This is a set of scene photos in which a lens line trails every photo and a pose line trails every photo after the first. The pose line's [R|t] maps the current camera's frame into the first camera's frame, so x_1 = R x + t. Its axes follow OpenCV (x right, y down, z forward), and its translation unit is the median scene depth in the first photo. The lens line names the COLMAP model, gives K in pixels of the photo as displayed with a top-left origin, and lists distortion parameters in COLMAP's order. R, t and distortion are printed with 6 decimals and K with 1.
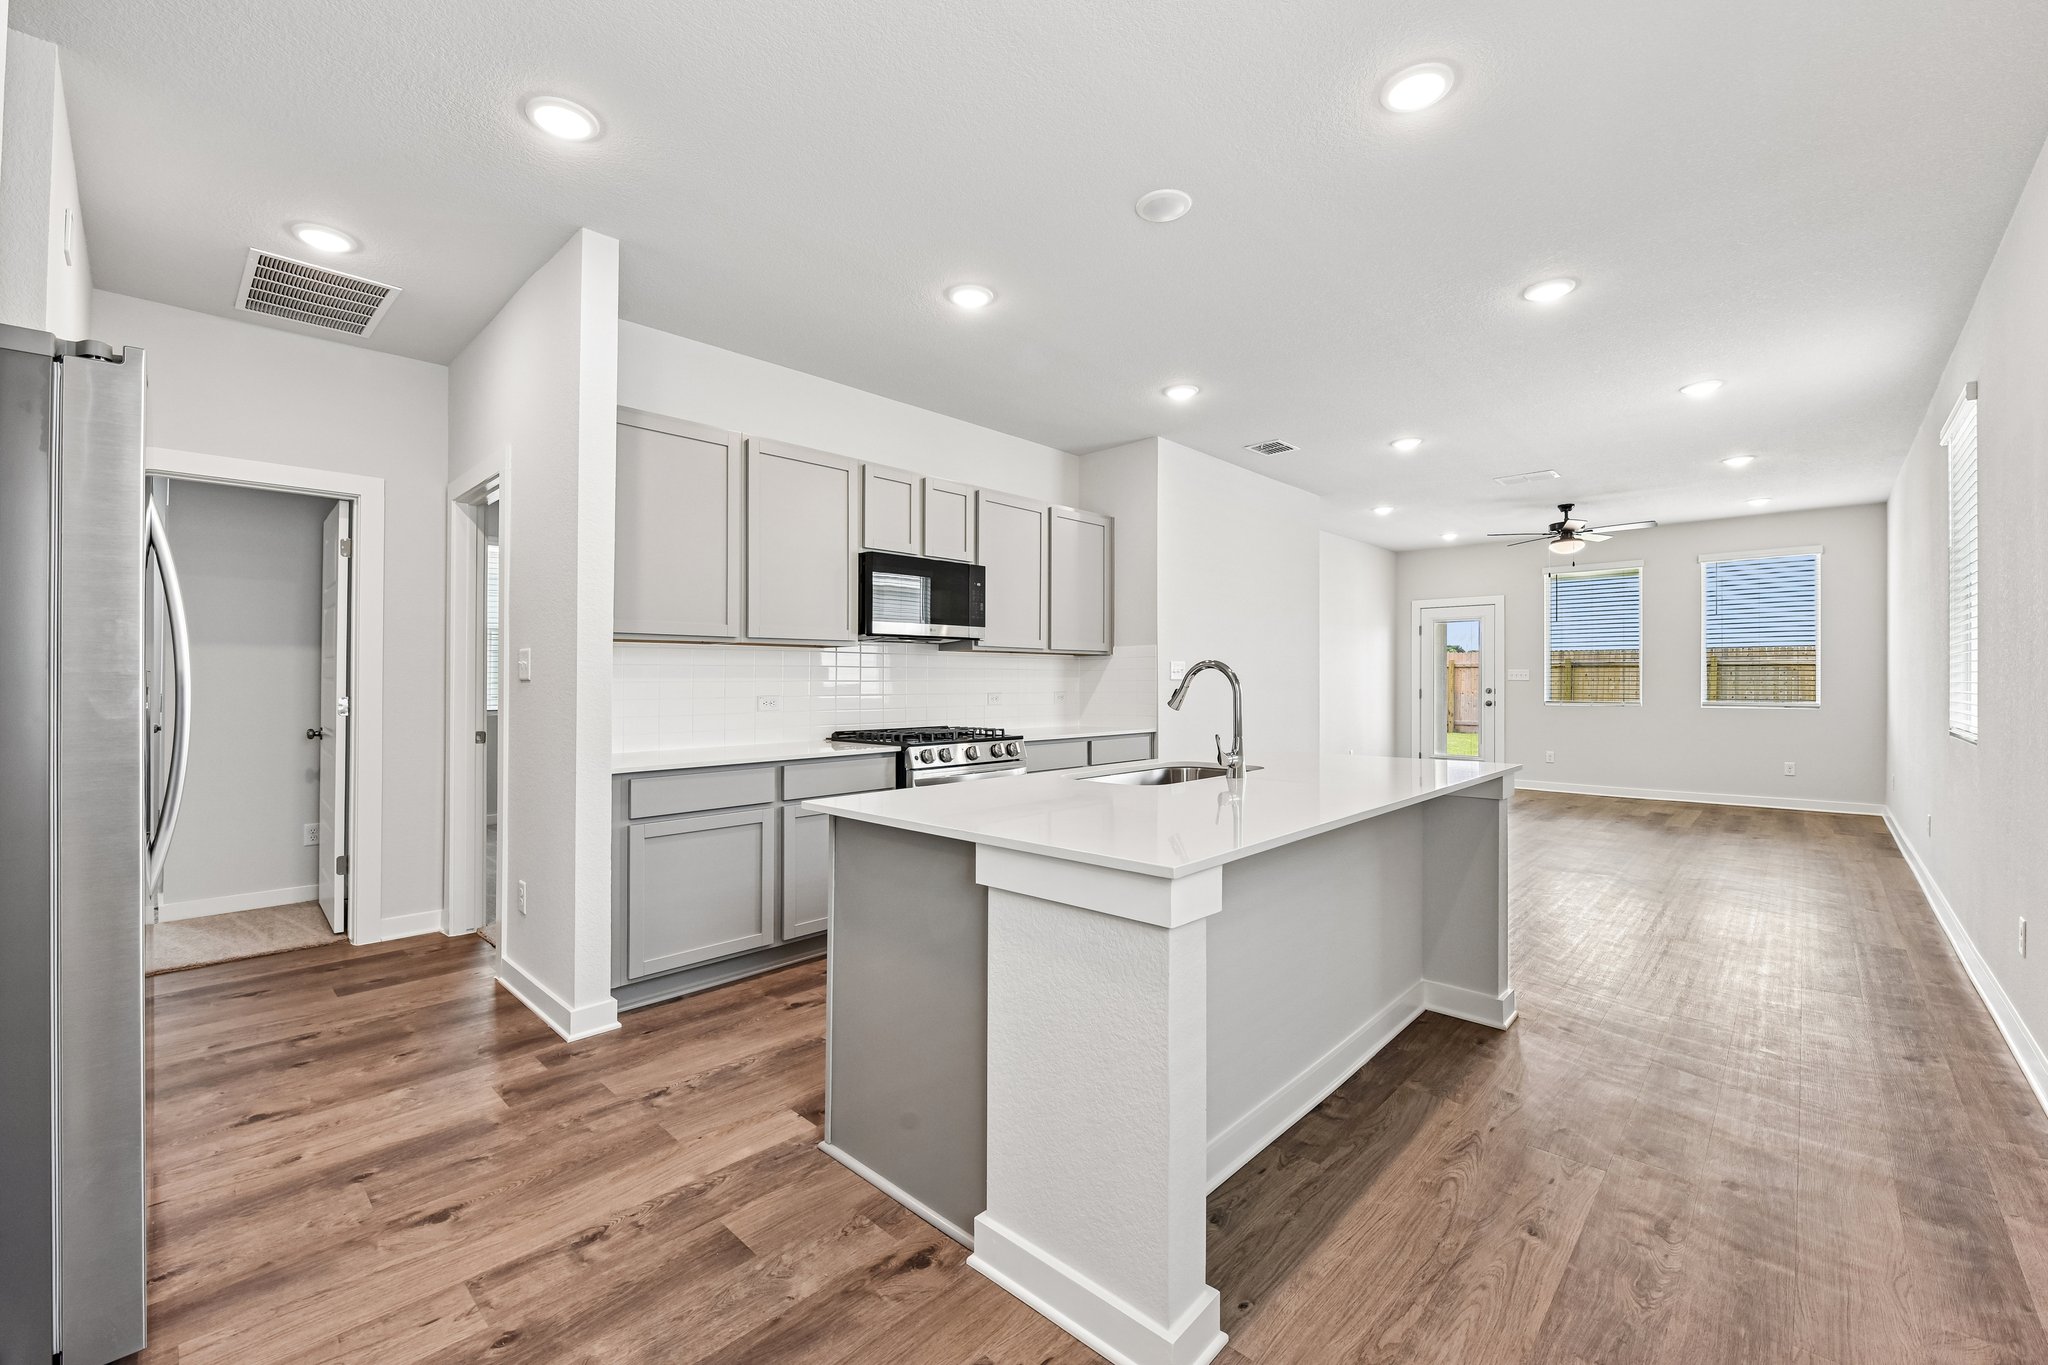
lens RADIAL K [[852.8, 0, 1047.3], [0, 852.8, 674.4], [0, 0, 1]] dist [-0.010311, -0.002067]
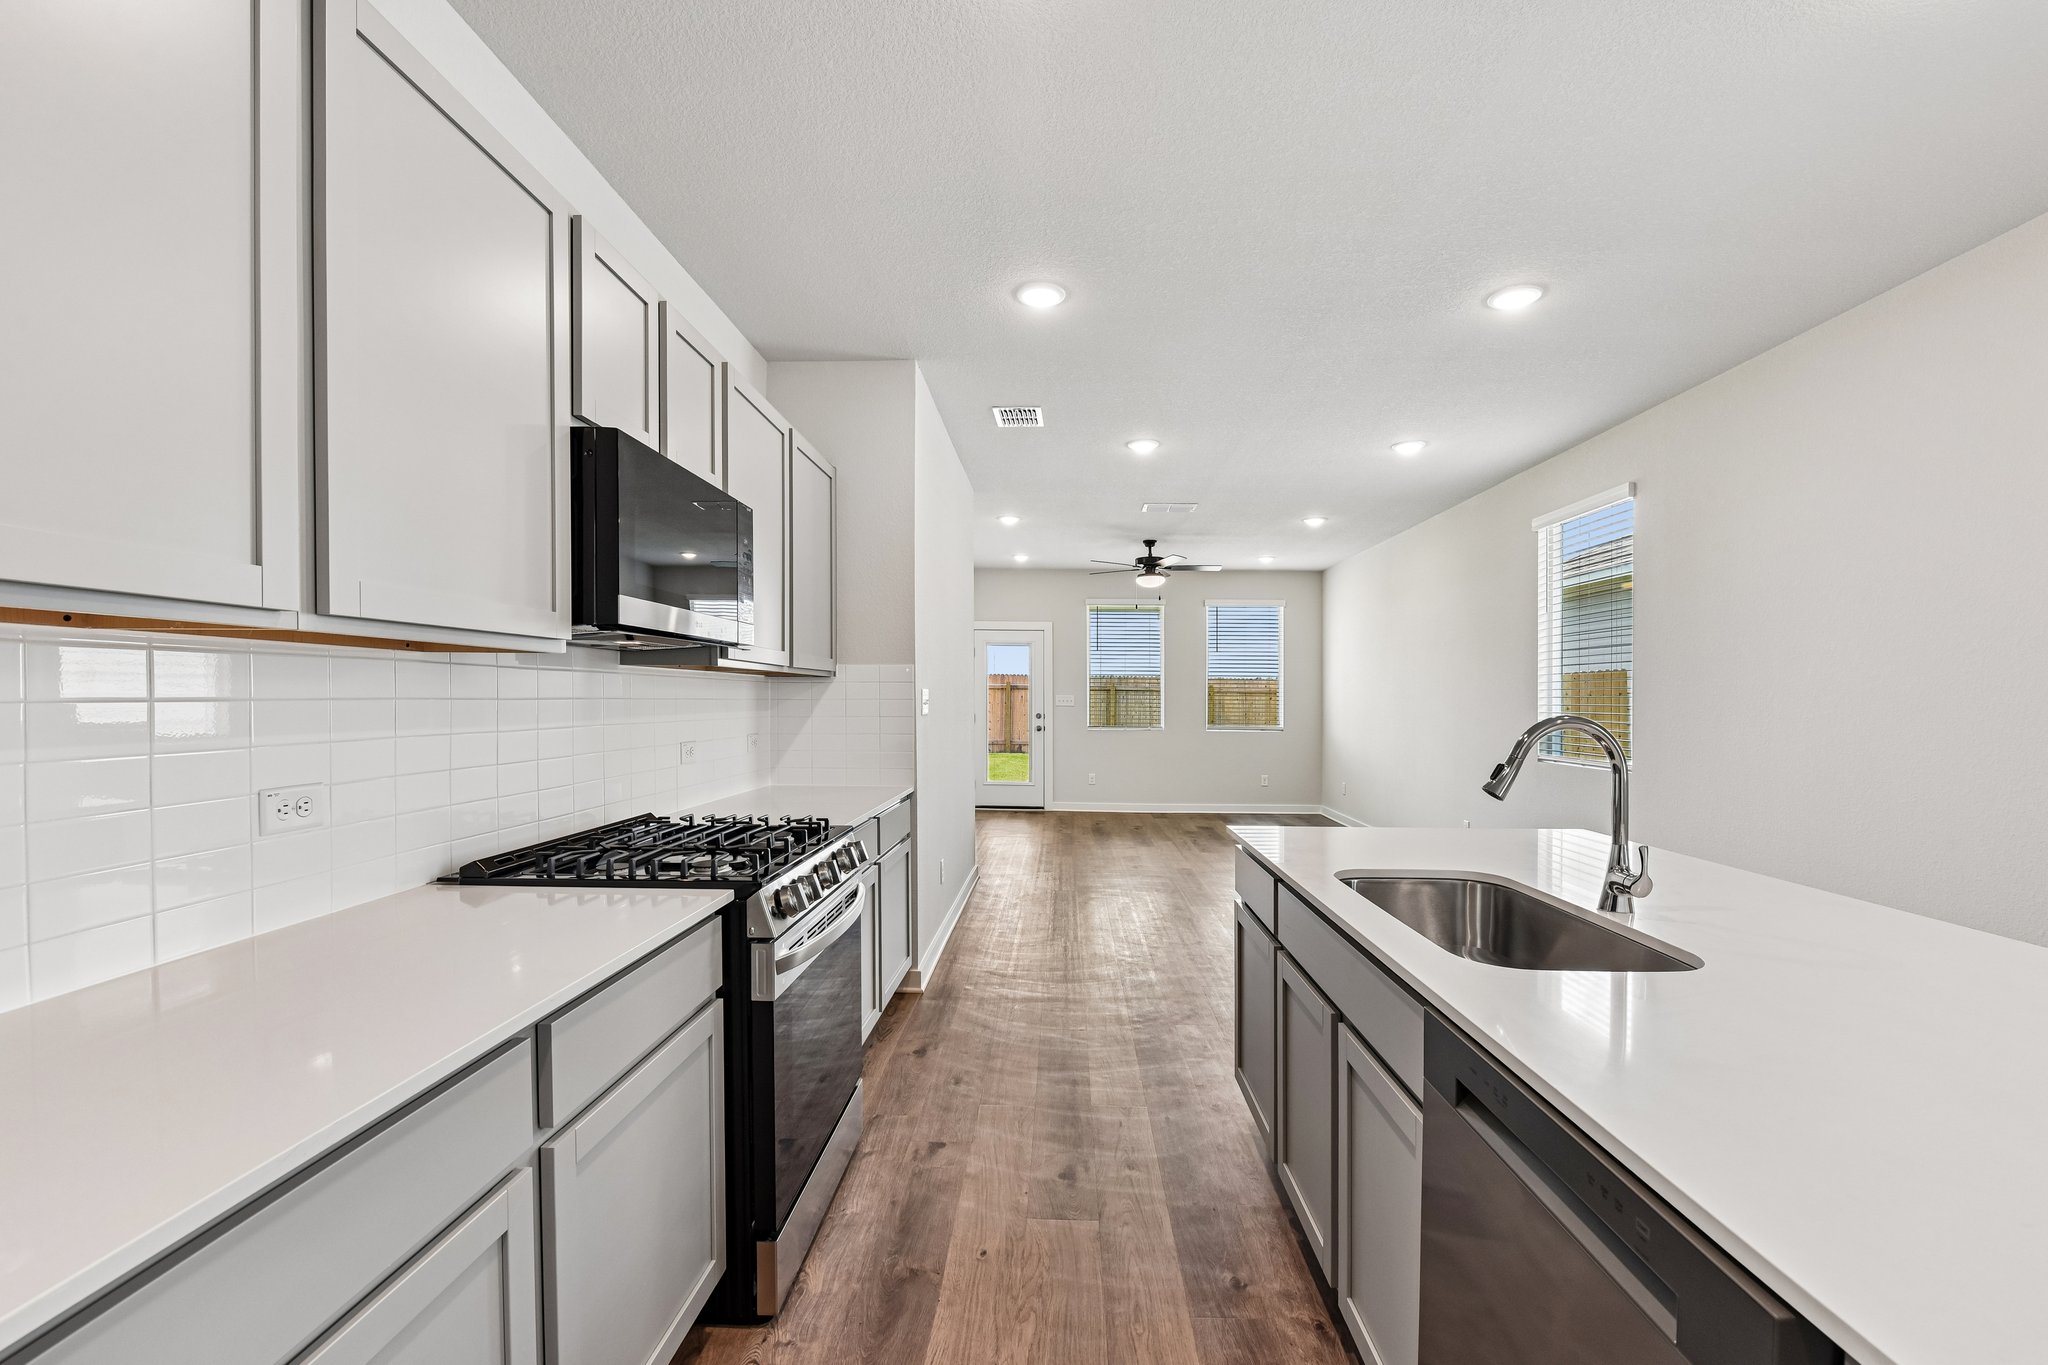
lens RADIAL K [[852.8, 0, 1043.2], [0, 852.8, 679.6], [0, 0, 1]] dist [-0.010311, -0.002067]
pose [[0.753502, 0.022937, 0.657046, -0.179402], [-0.016874, 0.999737, -0.015548, -0.010310], [-0.657229, 0.000629, 0.753691, 0.297822]]
